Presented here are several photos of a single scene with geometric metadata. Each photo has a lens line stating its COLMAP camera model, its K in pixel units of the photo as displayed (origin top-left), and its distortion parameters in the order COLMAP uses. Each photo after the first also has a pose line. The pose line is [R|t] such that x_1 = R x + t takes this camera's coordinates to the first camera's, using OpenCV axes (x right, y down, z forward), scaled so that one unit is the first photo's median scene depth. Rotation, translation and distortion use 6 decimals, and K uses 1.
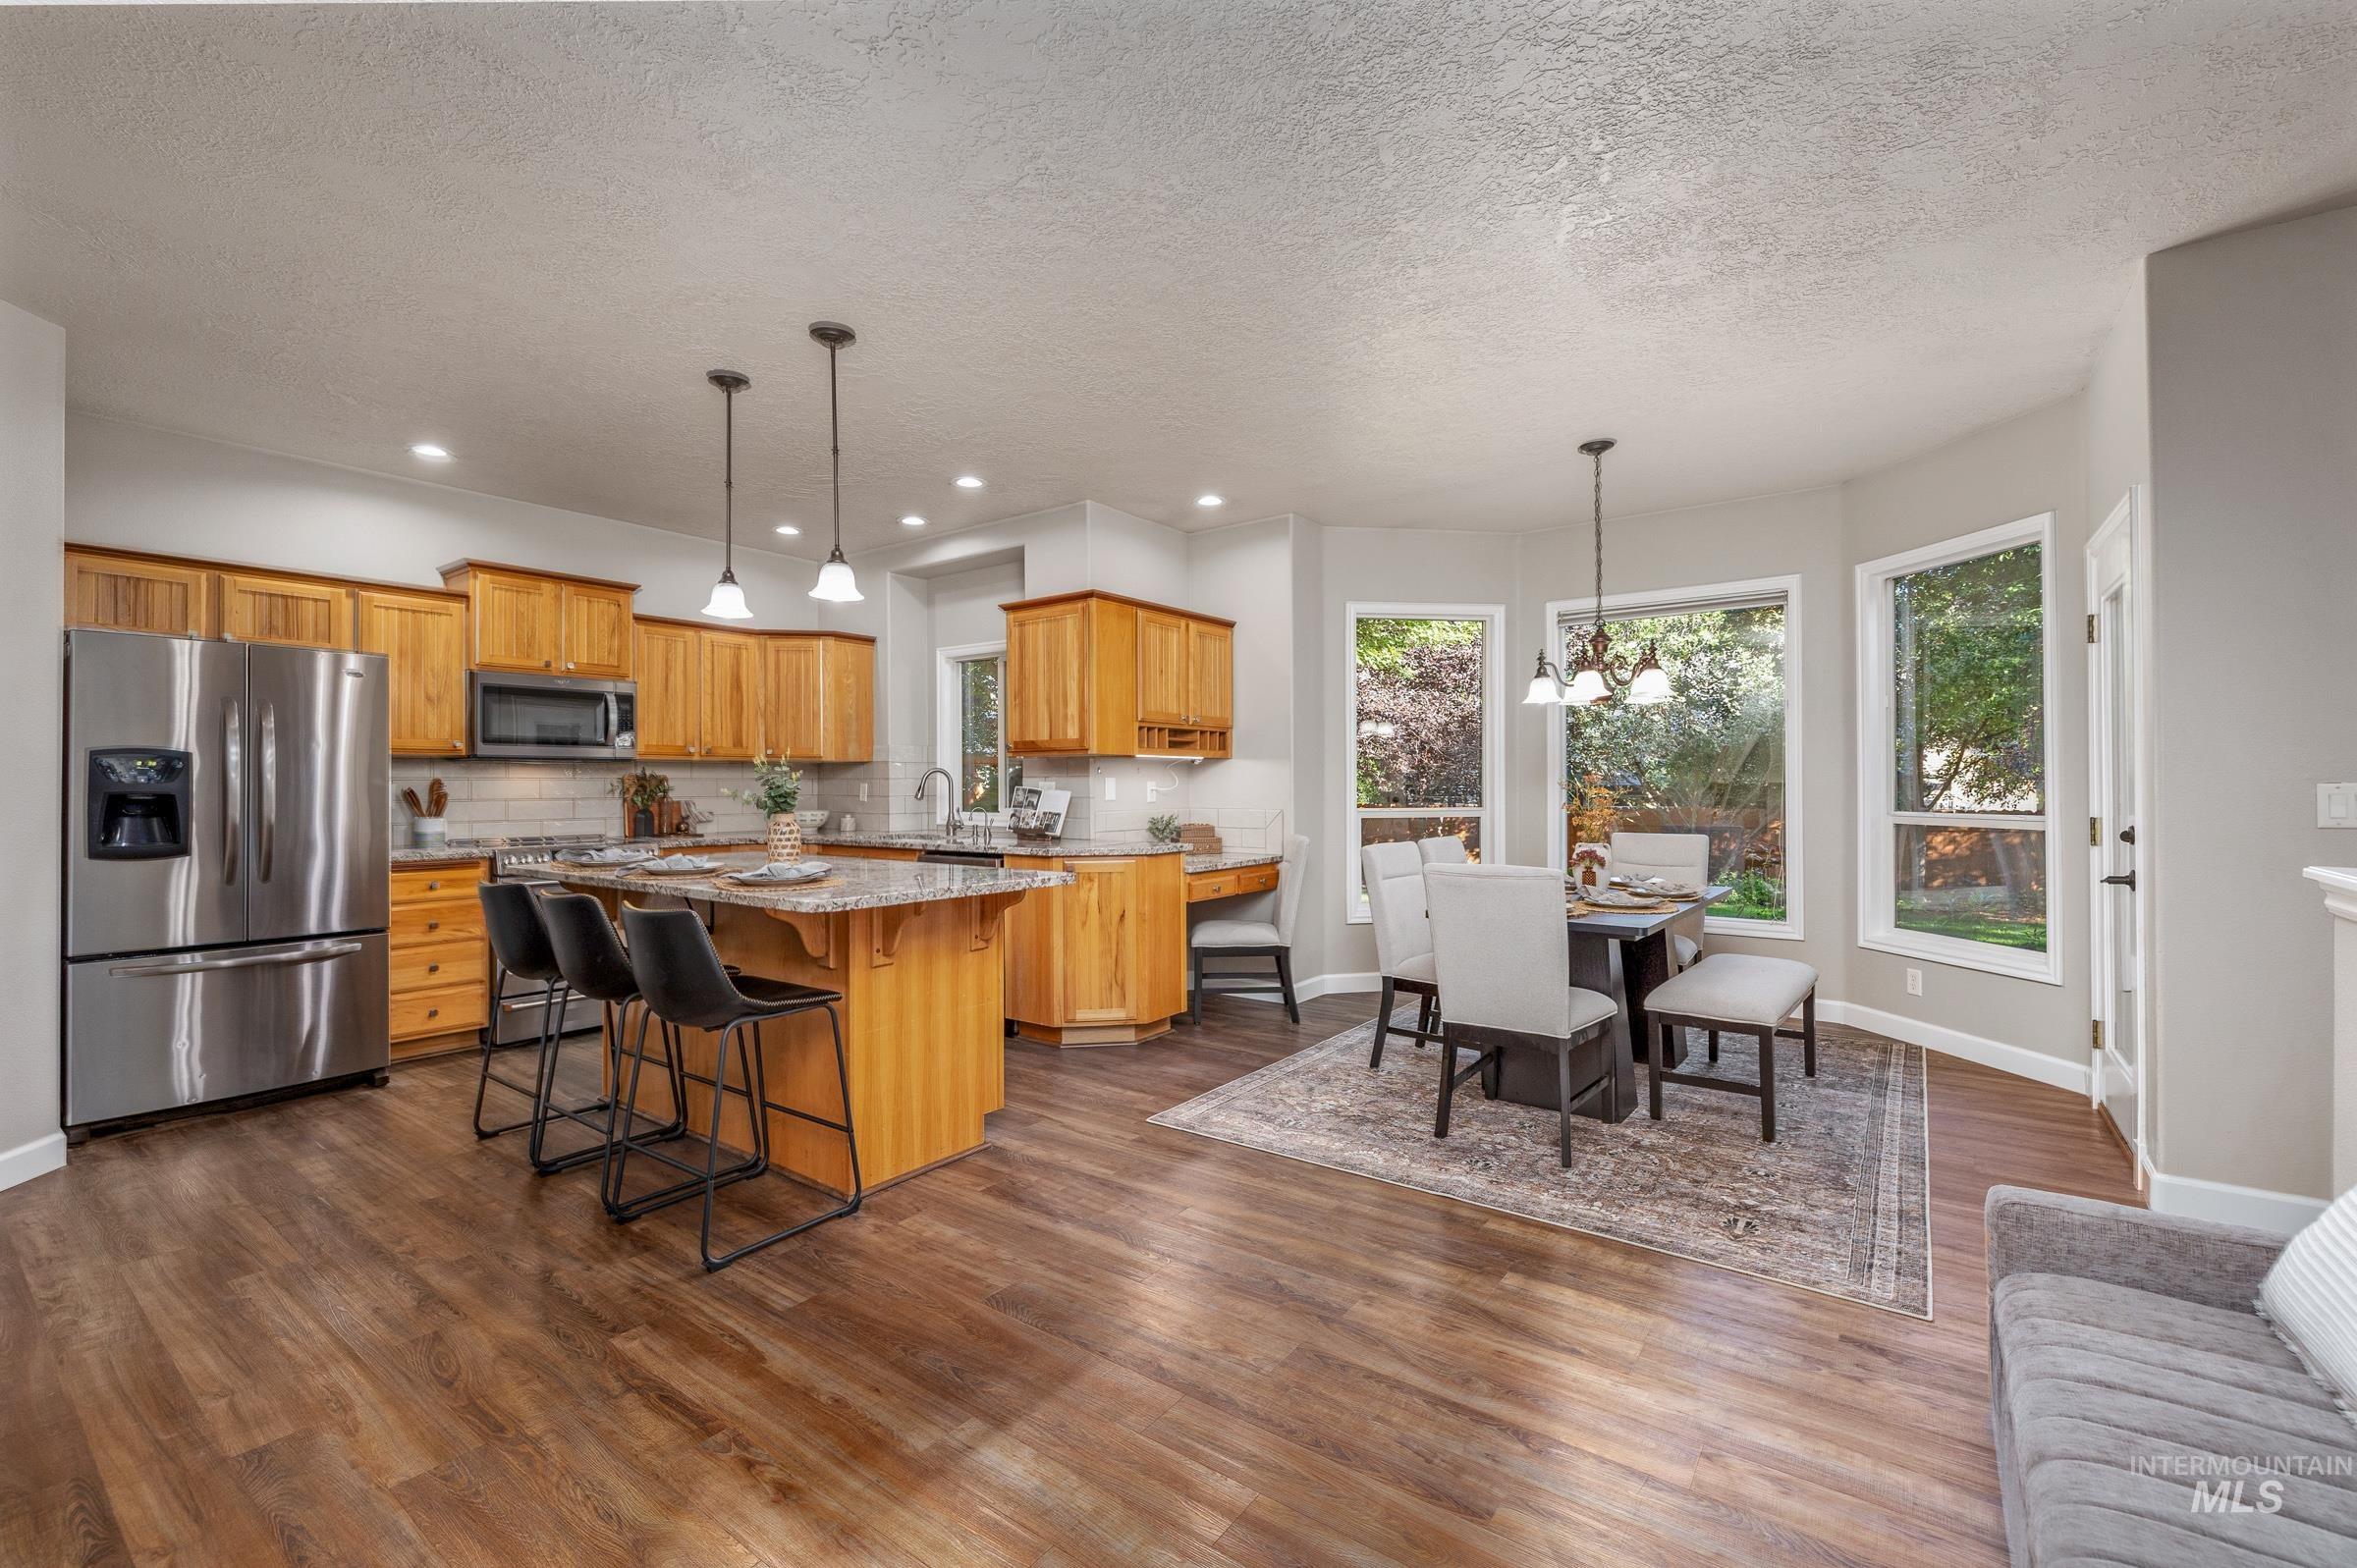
lens RADIAL K [[987.1, 0, 1175.4], [0, 987.1, 781.7], [0, 0, 1]] dist [0.000625, 0.000076]
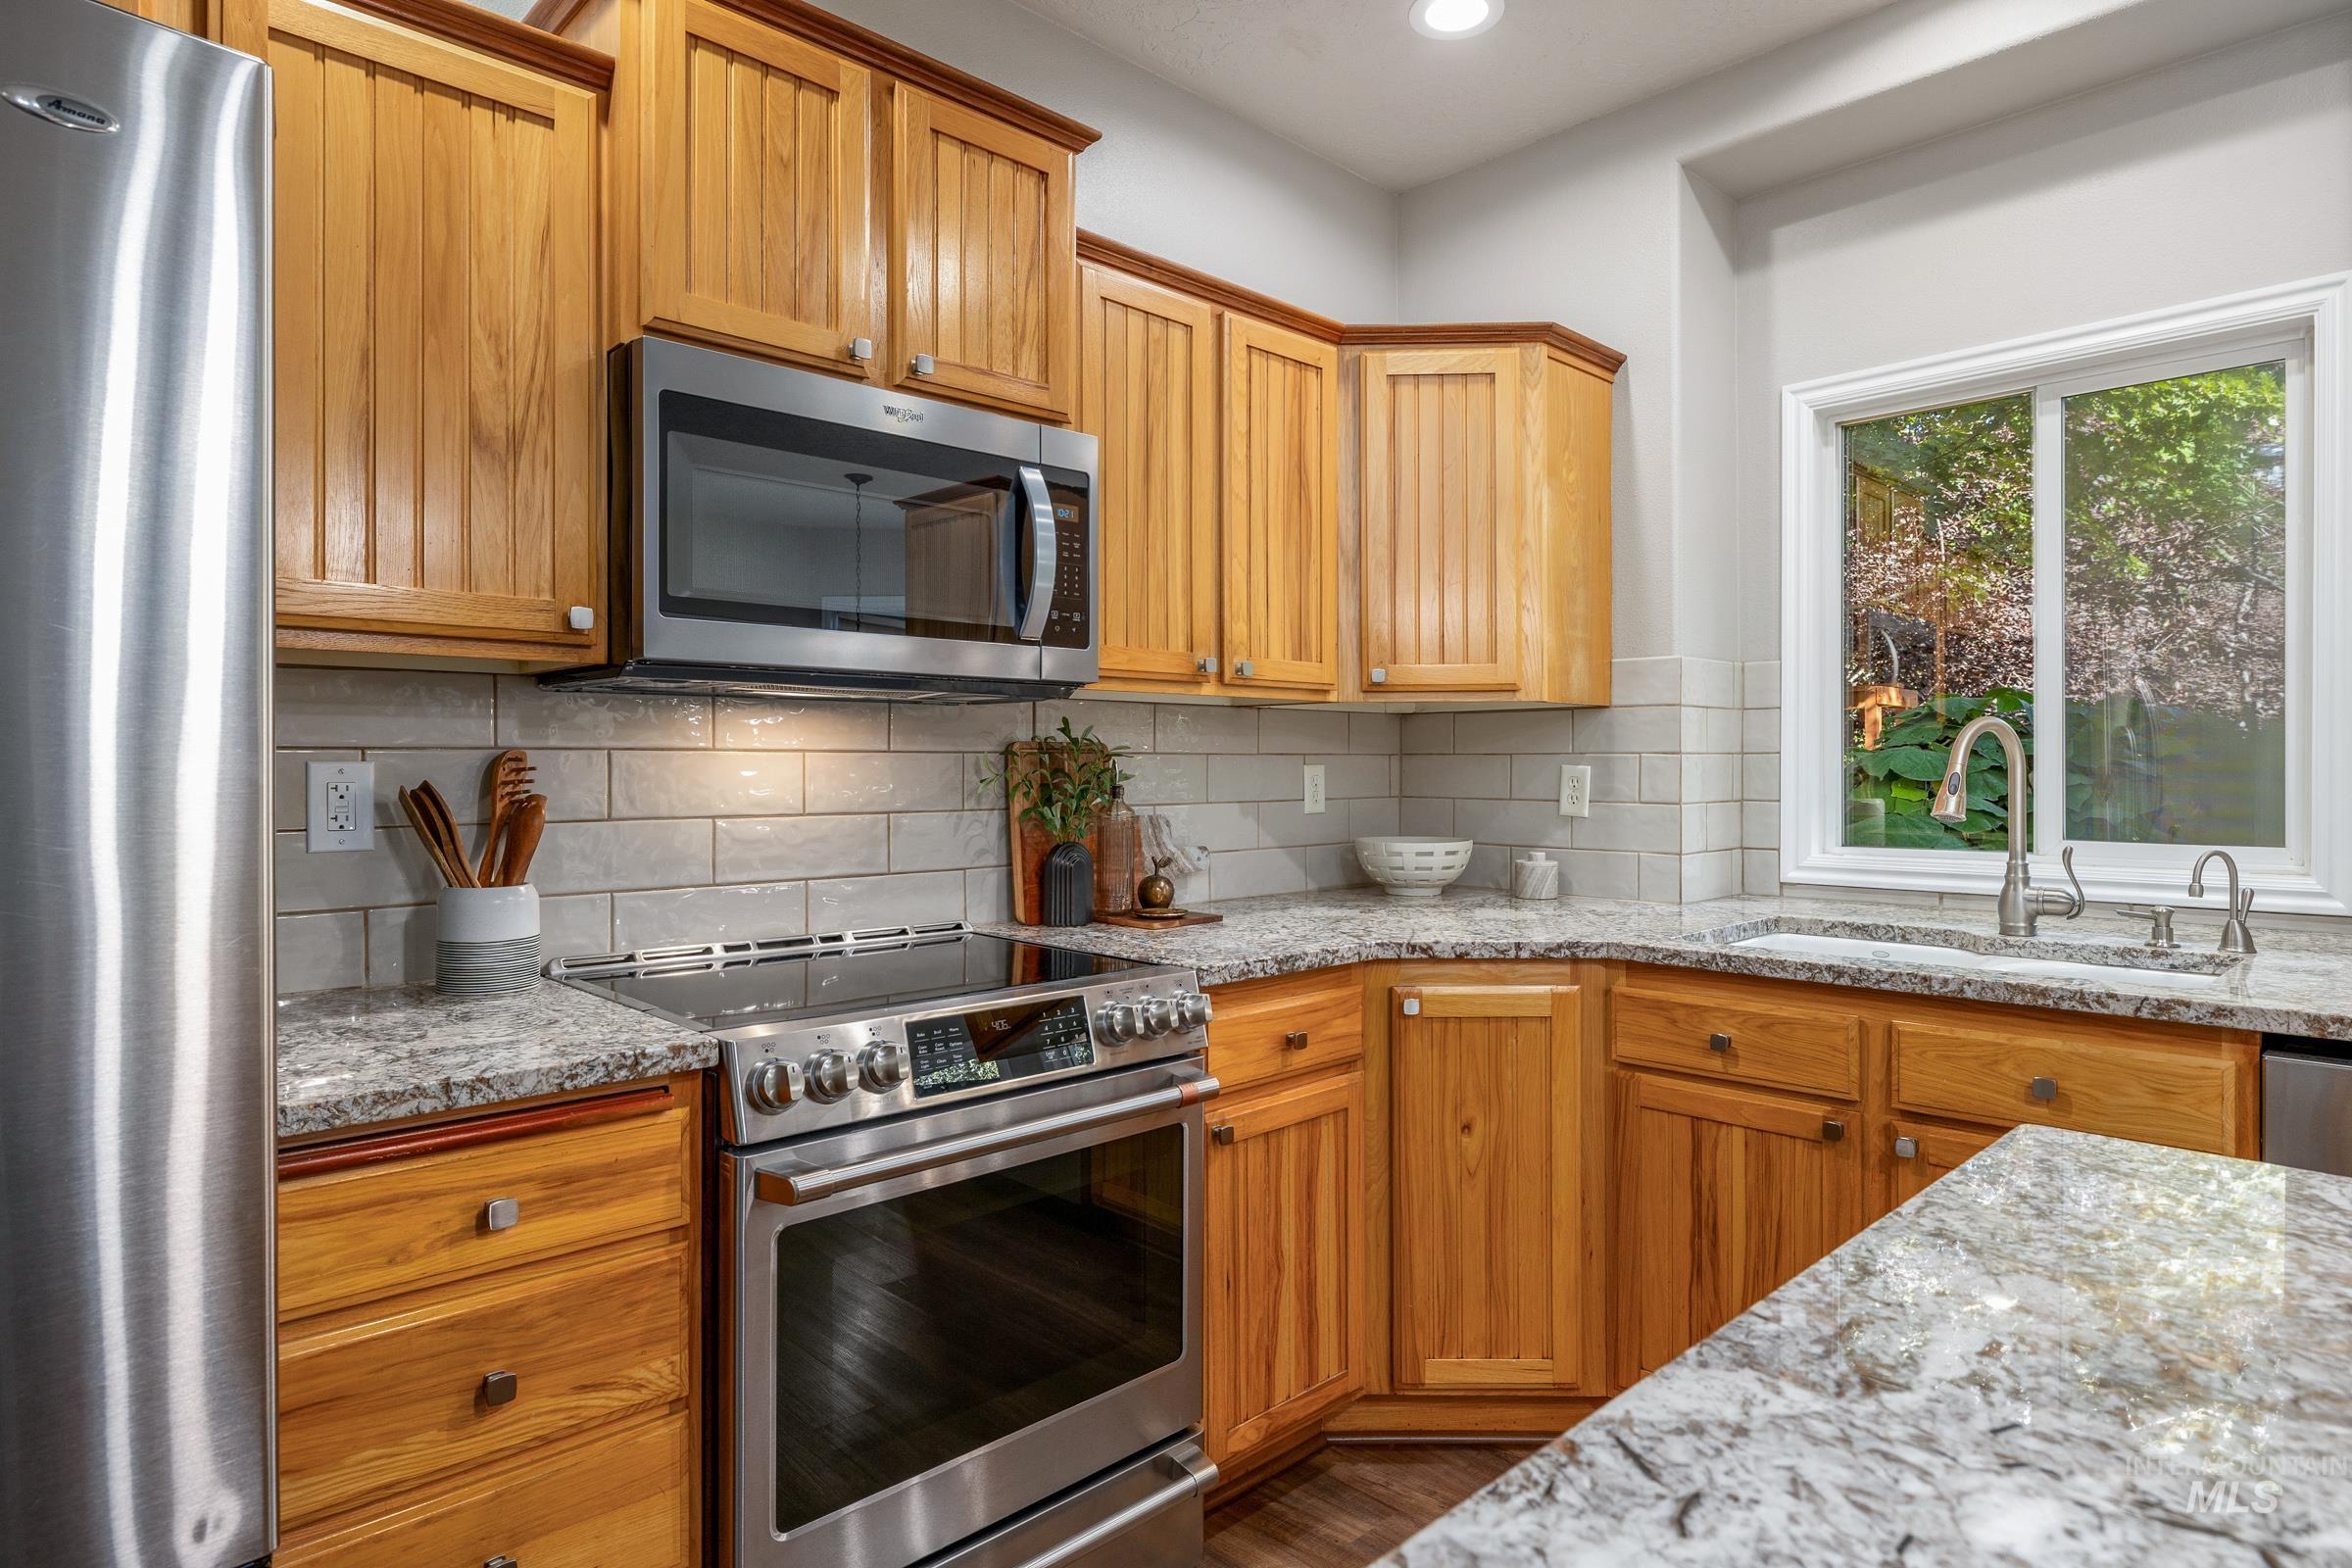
lens RADIAL K [[1297.4, 0, 1183.8], [0, 1297.4, 773.0], [0, 0, 1]] dist [-0.003287, -0.002042]
pose [[0.985946, 0.002139, -0.167051, -0.482323], [-0.001151, 0.999981, 0.006007, 0.002179], [0.167060, -0.005730, 0.985930, 0.649034]]
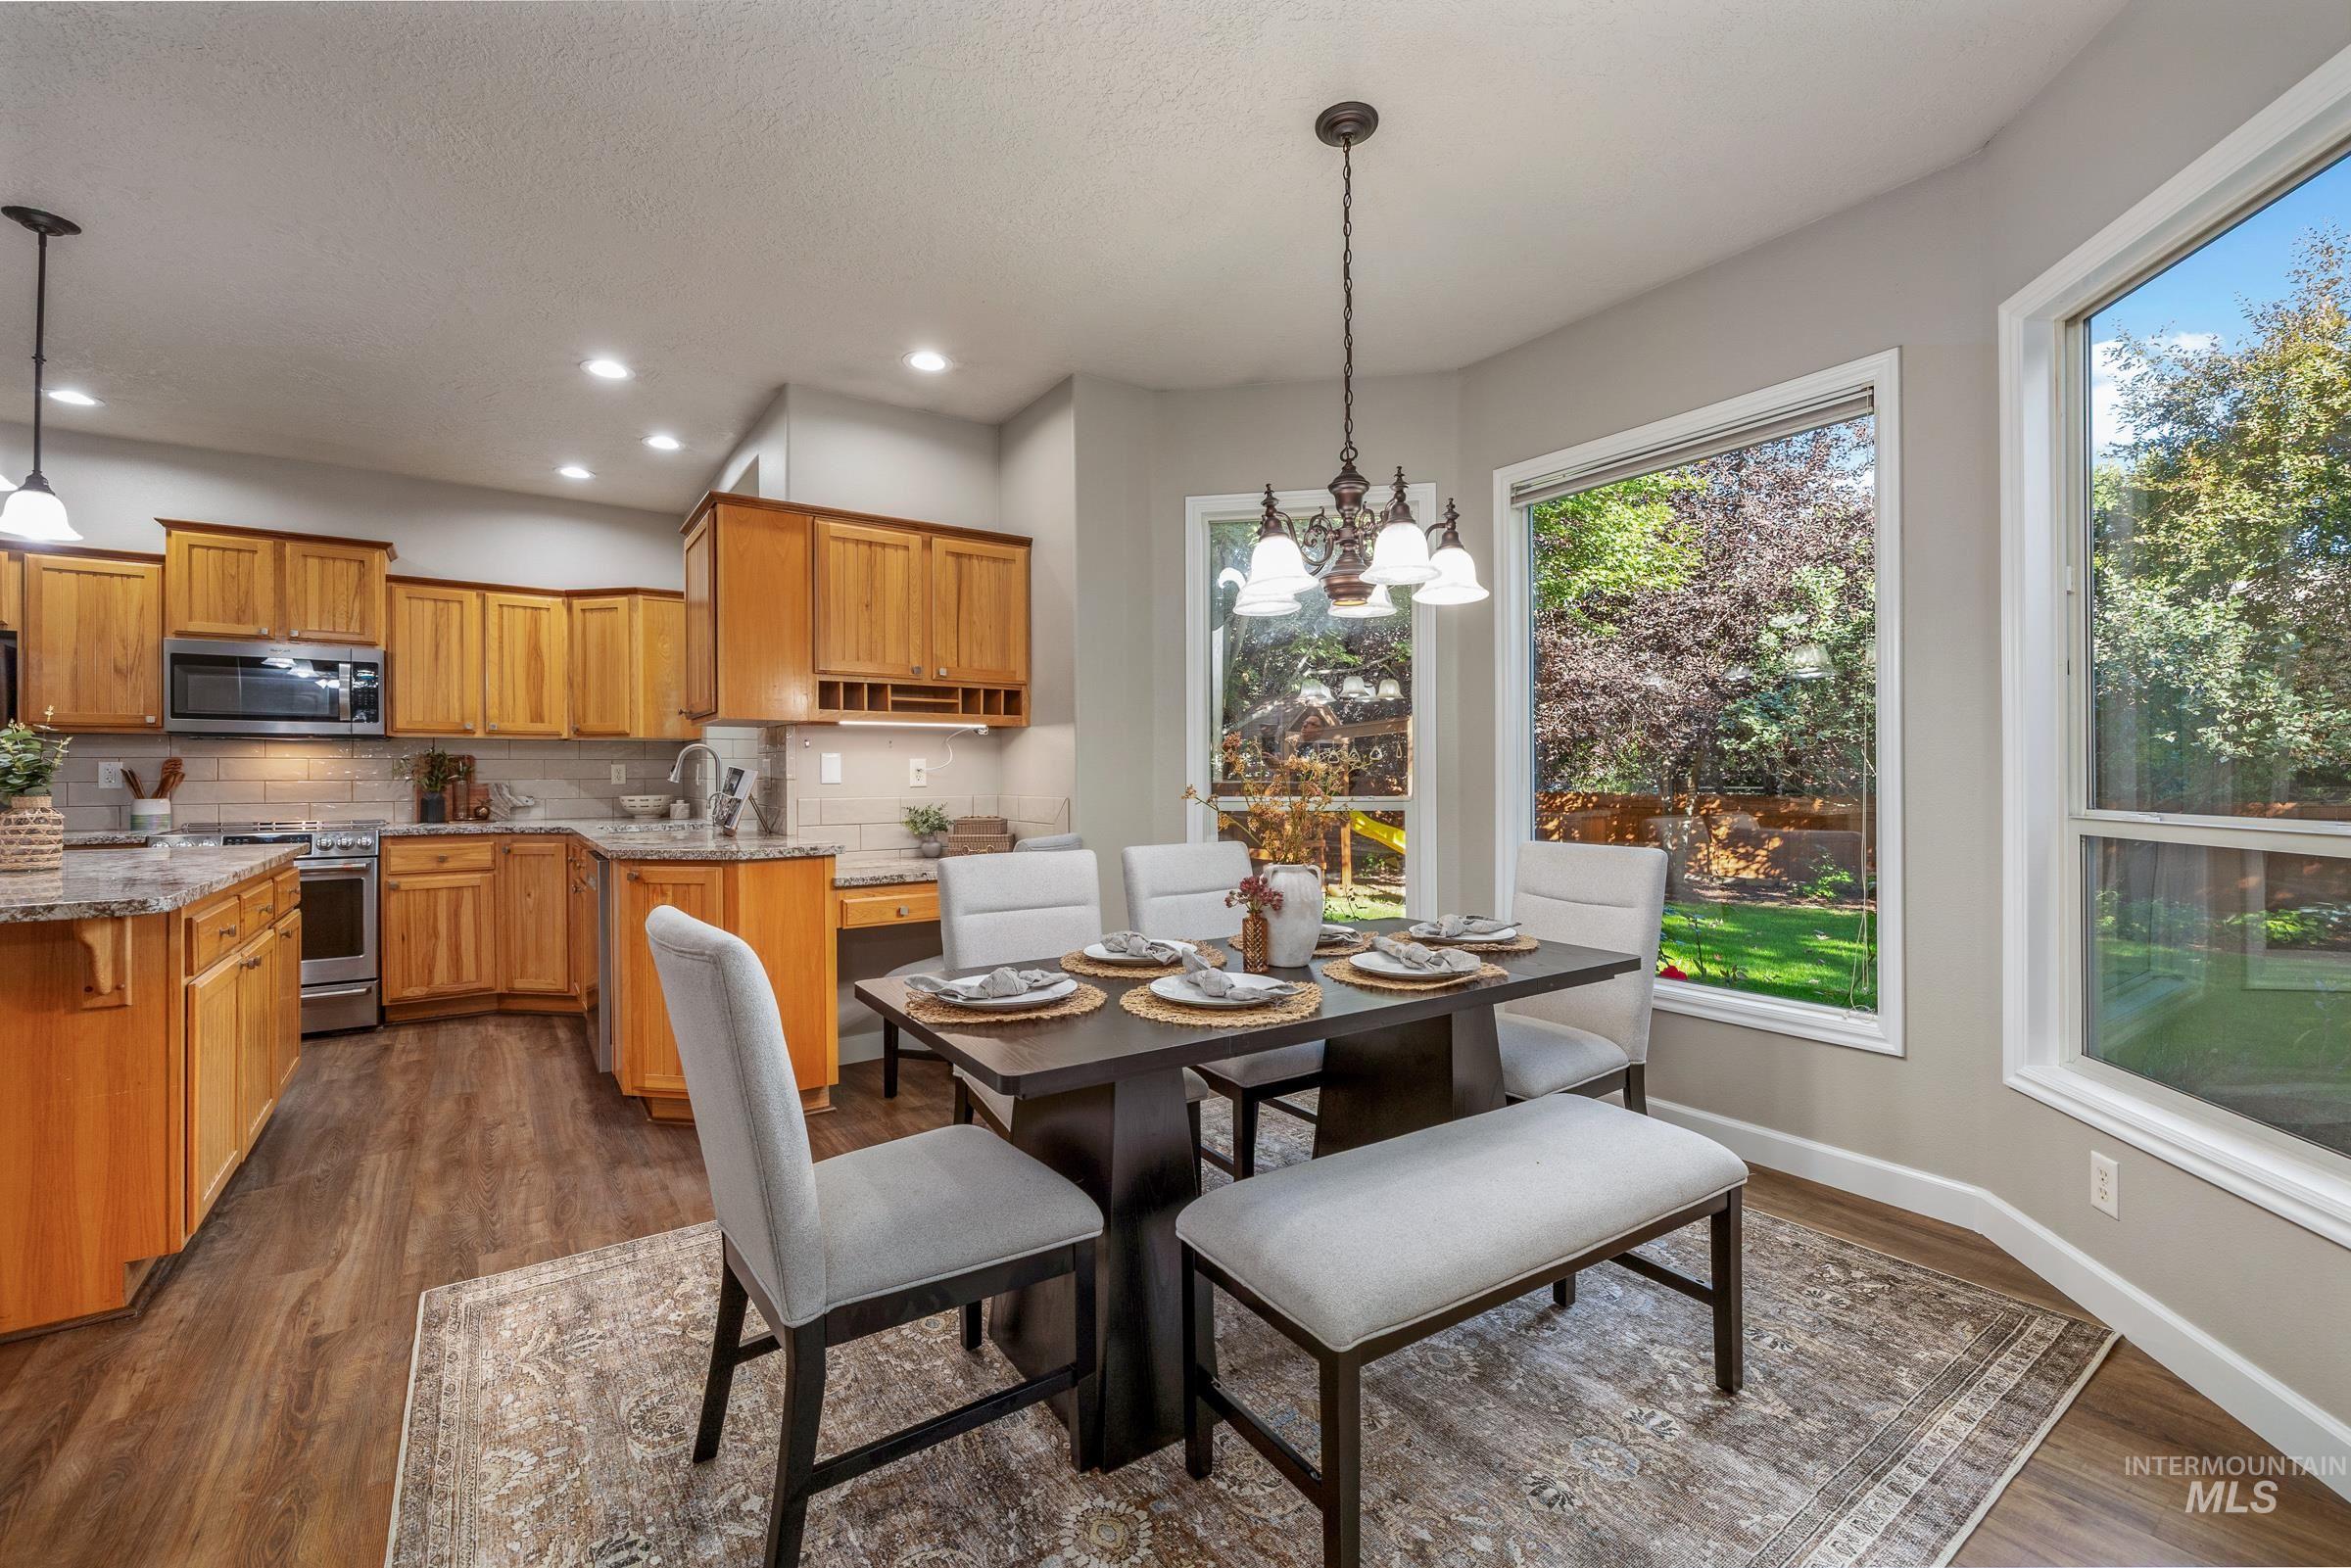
lens RADIAL K [[984.6, 0, 1179.0], [0, 984.6, 774.3], [0, 0, 1]] dist [0.000625, 0.000076]
pose [[0.951146, 0.001151, -0.308738, 0.443290], [-0.000180, 0.999995, 0.003176, 0.010210], [0.308740, -0.002965, 0.951142, 0.401975]]
